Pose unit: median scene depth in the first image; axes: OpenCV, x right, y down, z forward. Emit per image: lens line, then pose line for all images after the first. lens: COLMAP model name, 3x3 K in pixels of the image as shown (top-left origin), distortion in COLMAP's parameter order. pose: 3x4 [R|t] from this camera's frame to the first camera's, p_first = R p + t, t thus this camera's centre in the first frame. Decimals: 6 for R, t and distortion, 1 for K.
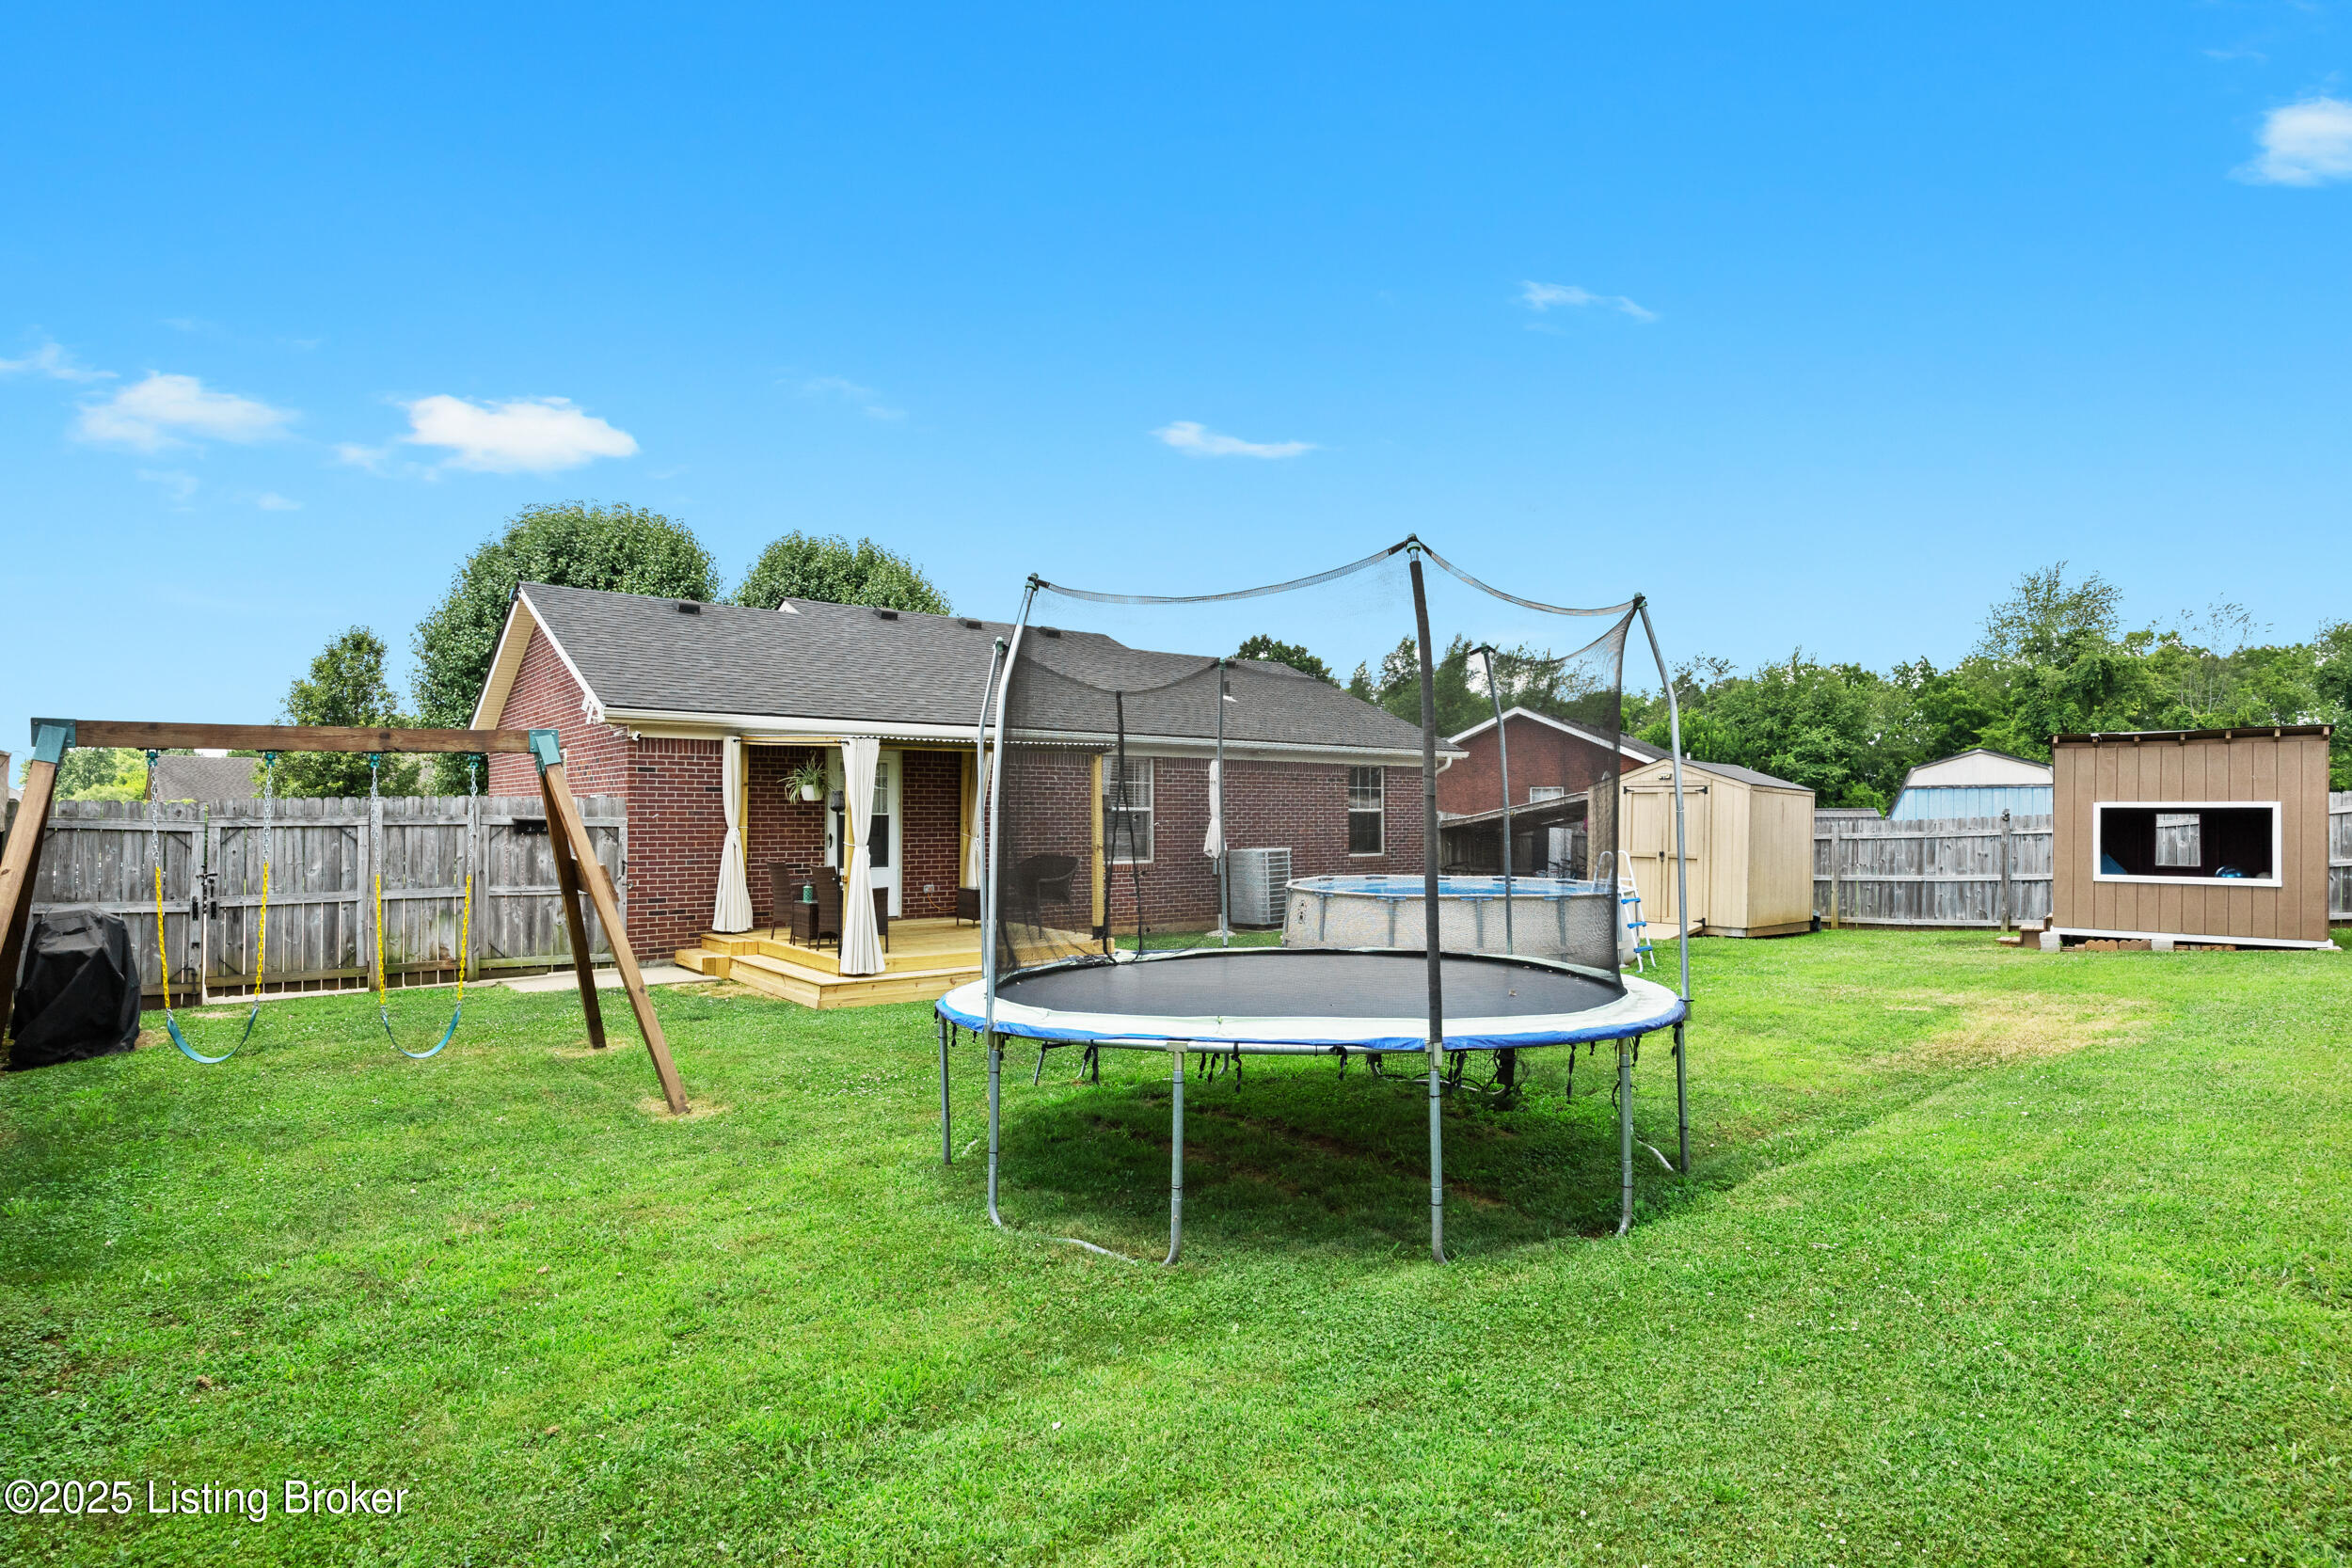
lens RADIAL K [[1227.3, 0, 1182.7], [0, 1227.3, 807.5], [0, 0, 1]] dist [-0.005653, 0.001616]
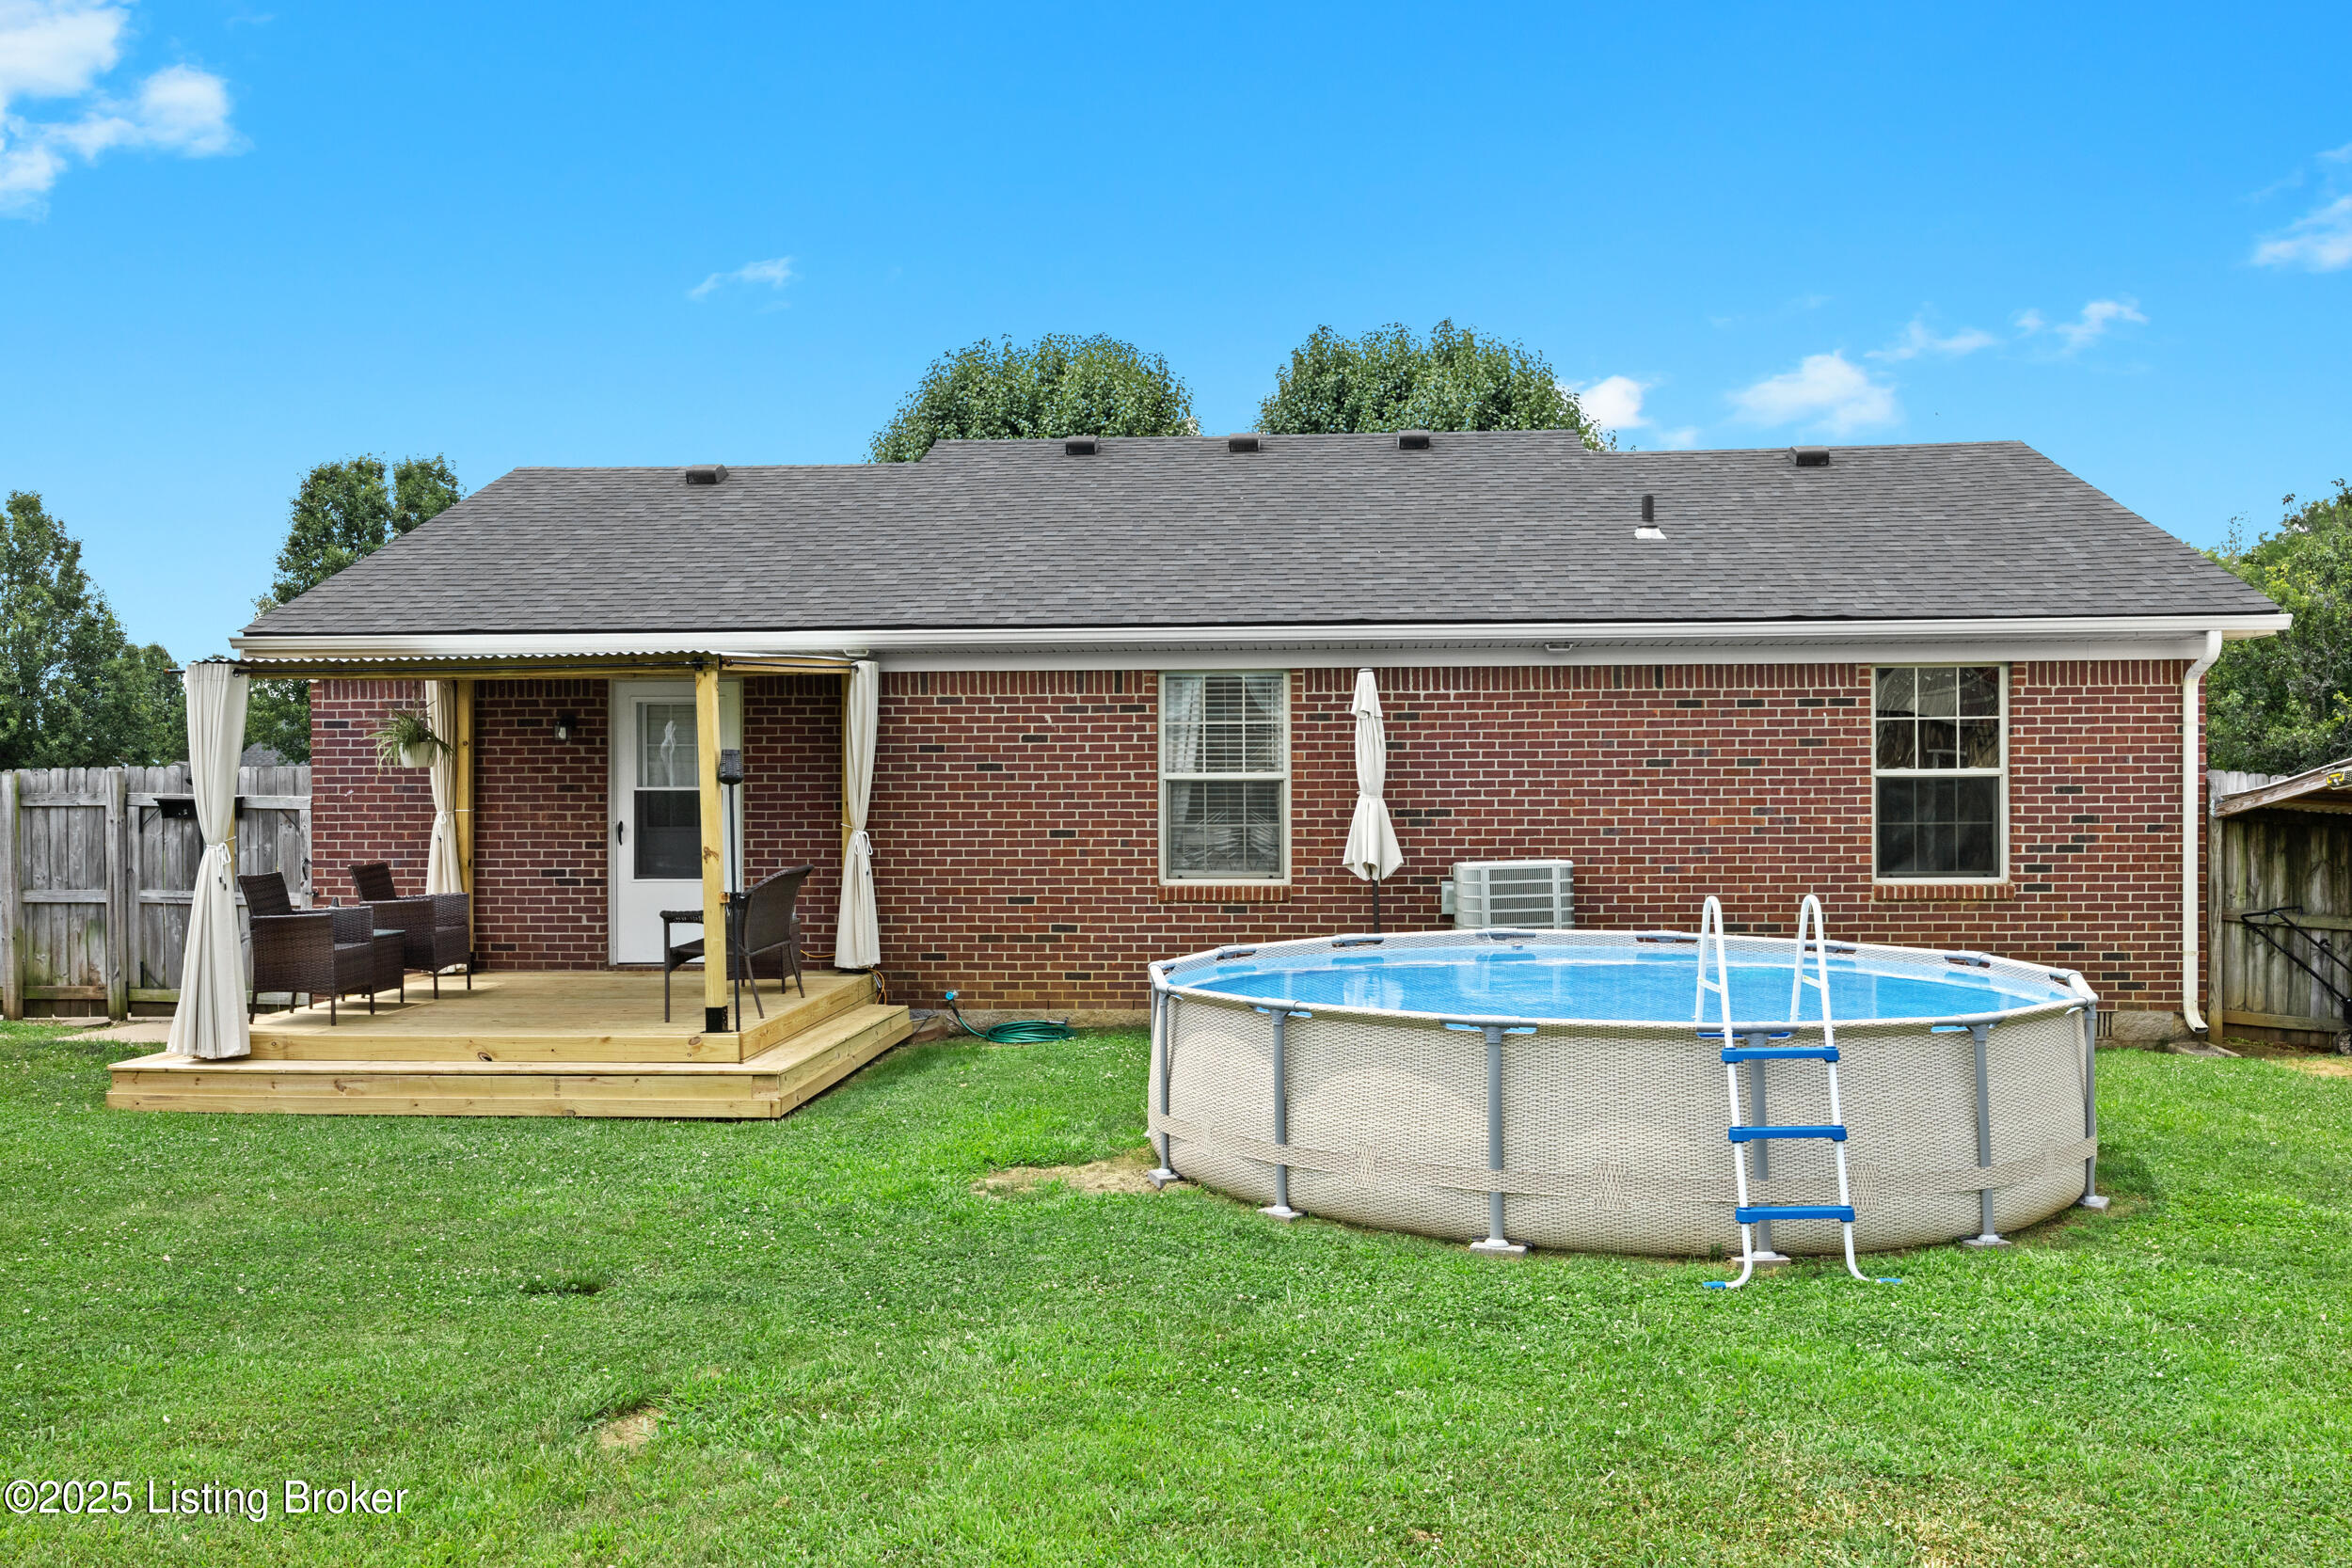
lens RADIAL K [[1850.9, 0, 1166.0], [0, 1850.9, 835.6], [0, 0, 1]] dist [-0.000600, 0.009752]
pose [[0.733822, 0.014032, -0.679197, 0.580736], [0.008744, 0.999509, 0.030097, 0.003505], [0.679286, -0.028025, 0.733339, 0.551429]]
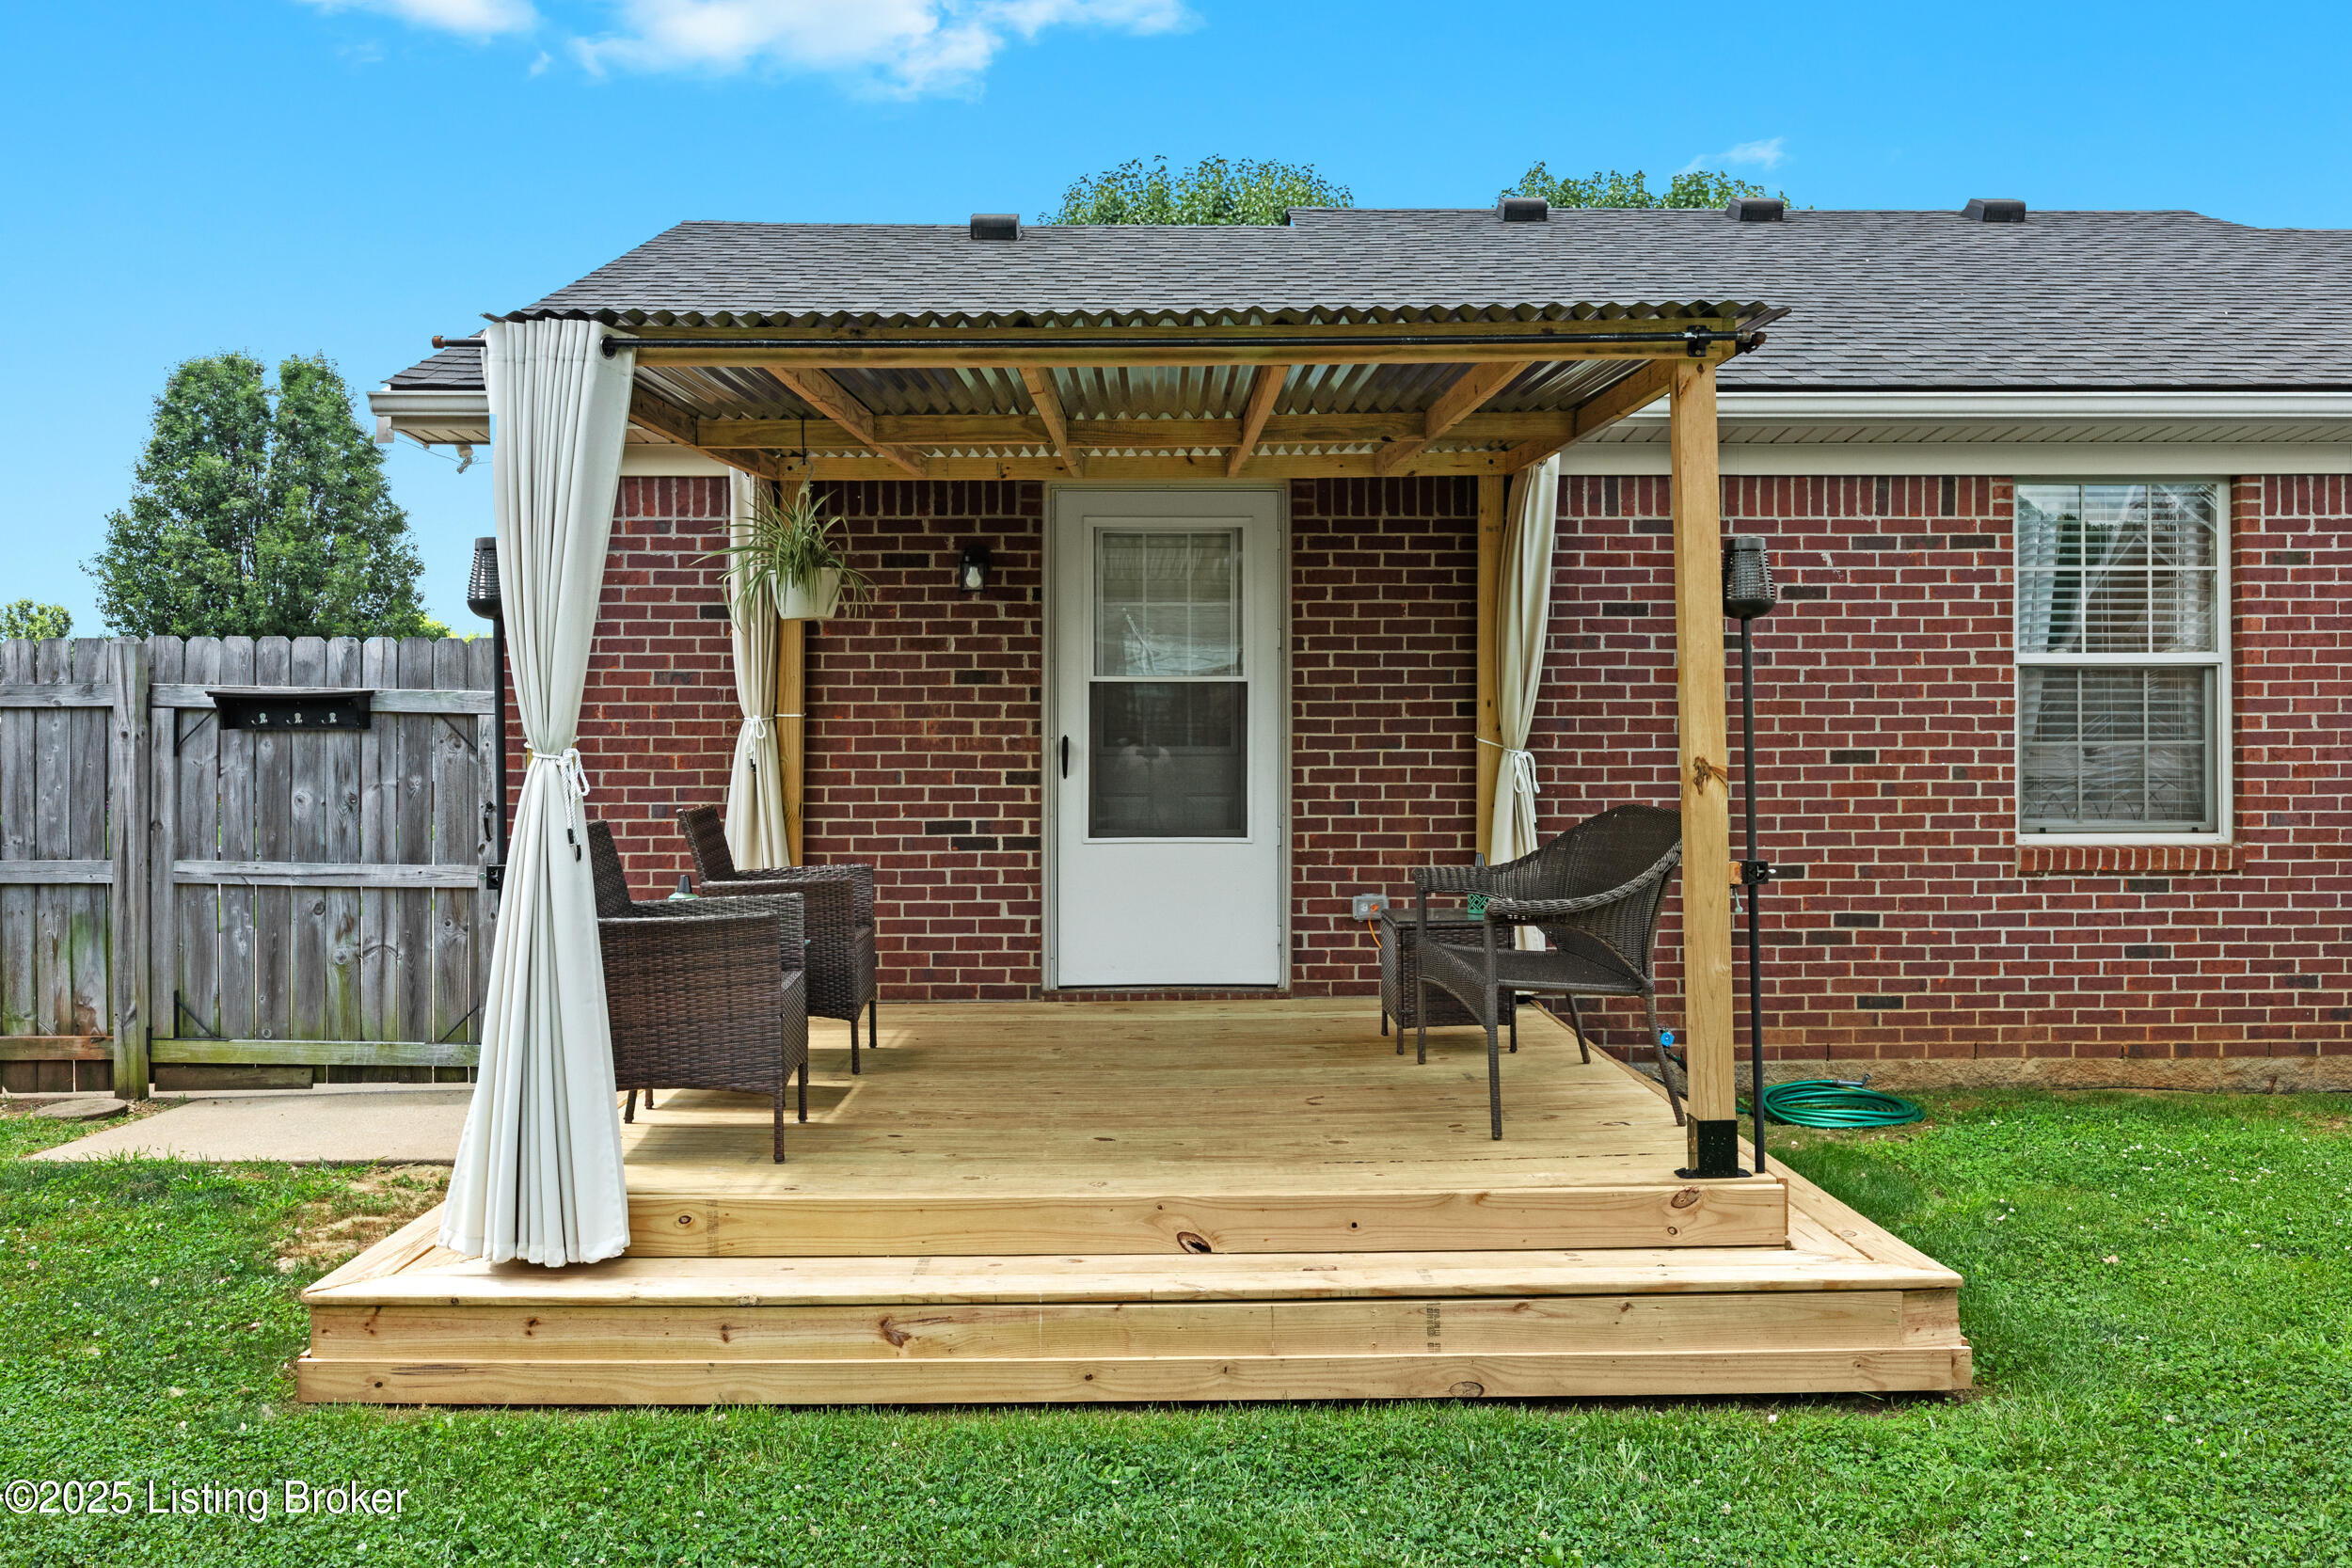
lens RADIAL K [[1850.9, 0, 1177.2], [0, 1850.9, 790.1], [0, 0, 1]] dist [-0.000600, 0.009752]
pose [[0.792425, 0.009045, -0.609902, 0.060742], [0.007521, 0.999669, 0.024597, 0.026150], [0.609922, -0.024079, 0.792095, 0.655425]]
